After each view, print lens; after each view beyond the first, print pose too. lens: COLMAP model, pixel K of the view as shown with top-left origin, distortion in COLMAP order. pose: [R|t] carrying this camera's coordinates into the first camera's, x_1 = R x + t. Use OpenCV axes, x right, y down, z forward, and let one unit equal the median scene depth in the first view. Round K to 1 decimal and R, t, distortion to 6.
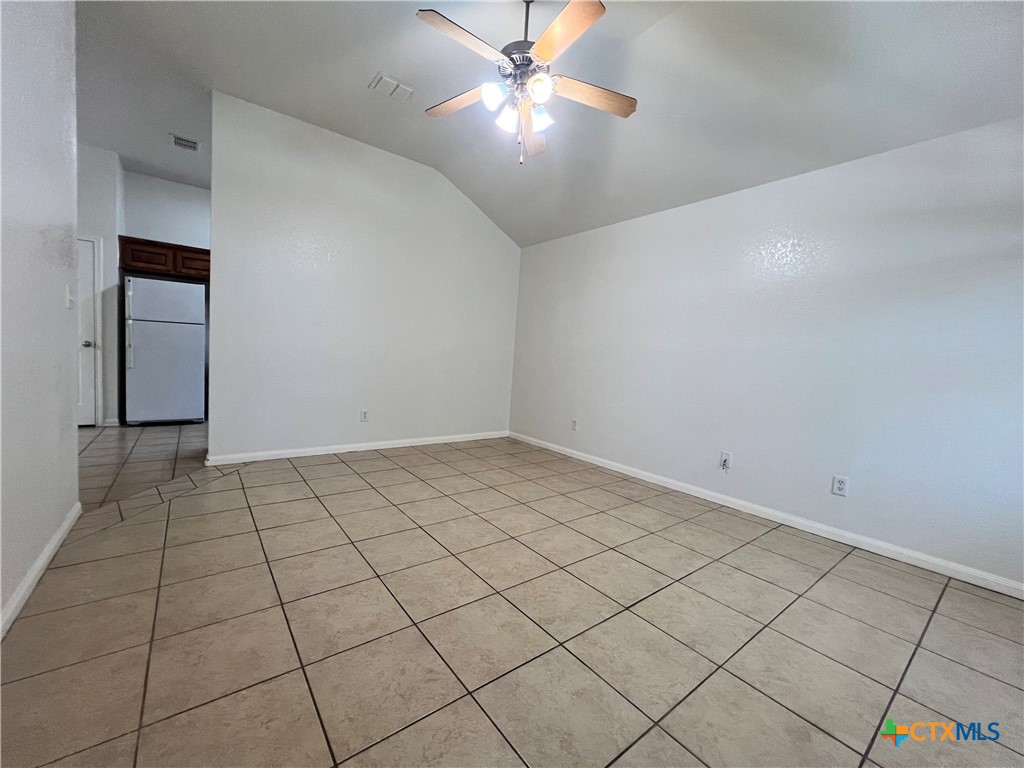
lens RADIAL K [[410.9, 0, 512.7], [0, 410.9, 381.9], [0, 0, 1]] dist [-0.001490, -0.000019]
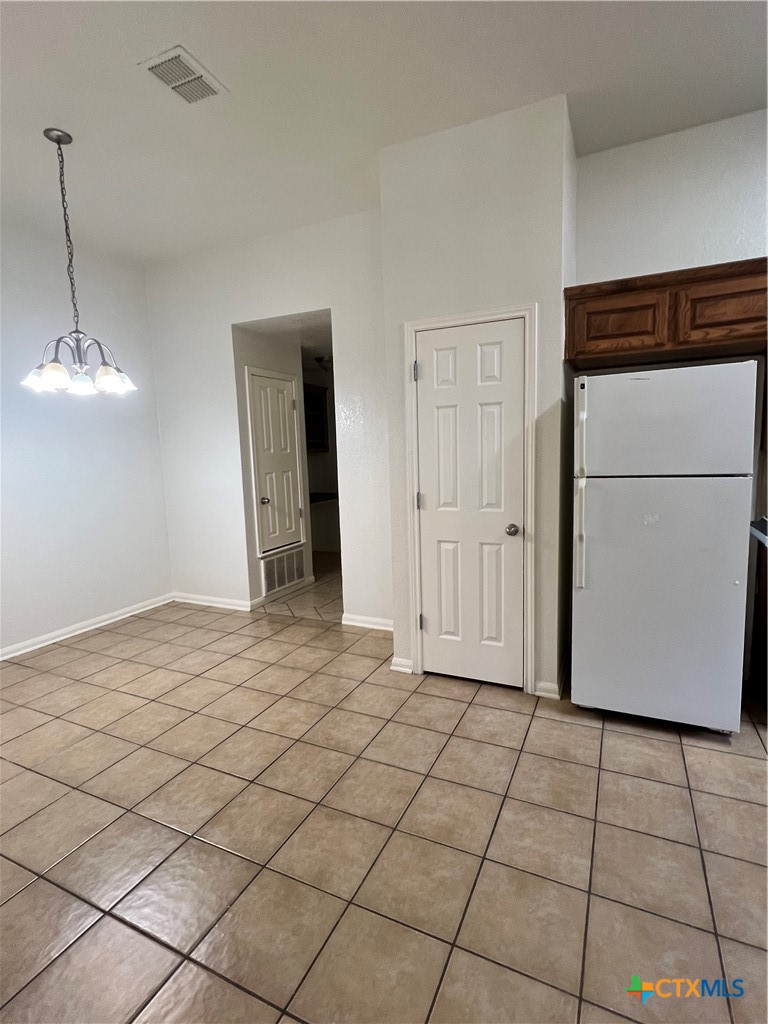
lens RADIAL K [[493.3, 0, 386.5], [0, 493.3, 511.9], [0, 0, 1]] dist [-0.003356, -0.000025]
pose [[0.447253, 0.033743, -0.893771, -0.558242], [-0.004779, 0.999364, 0.035338, -0.132196], [0.894395, -0.011534, 0.447130, 0.582003]]
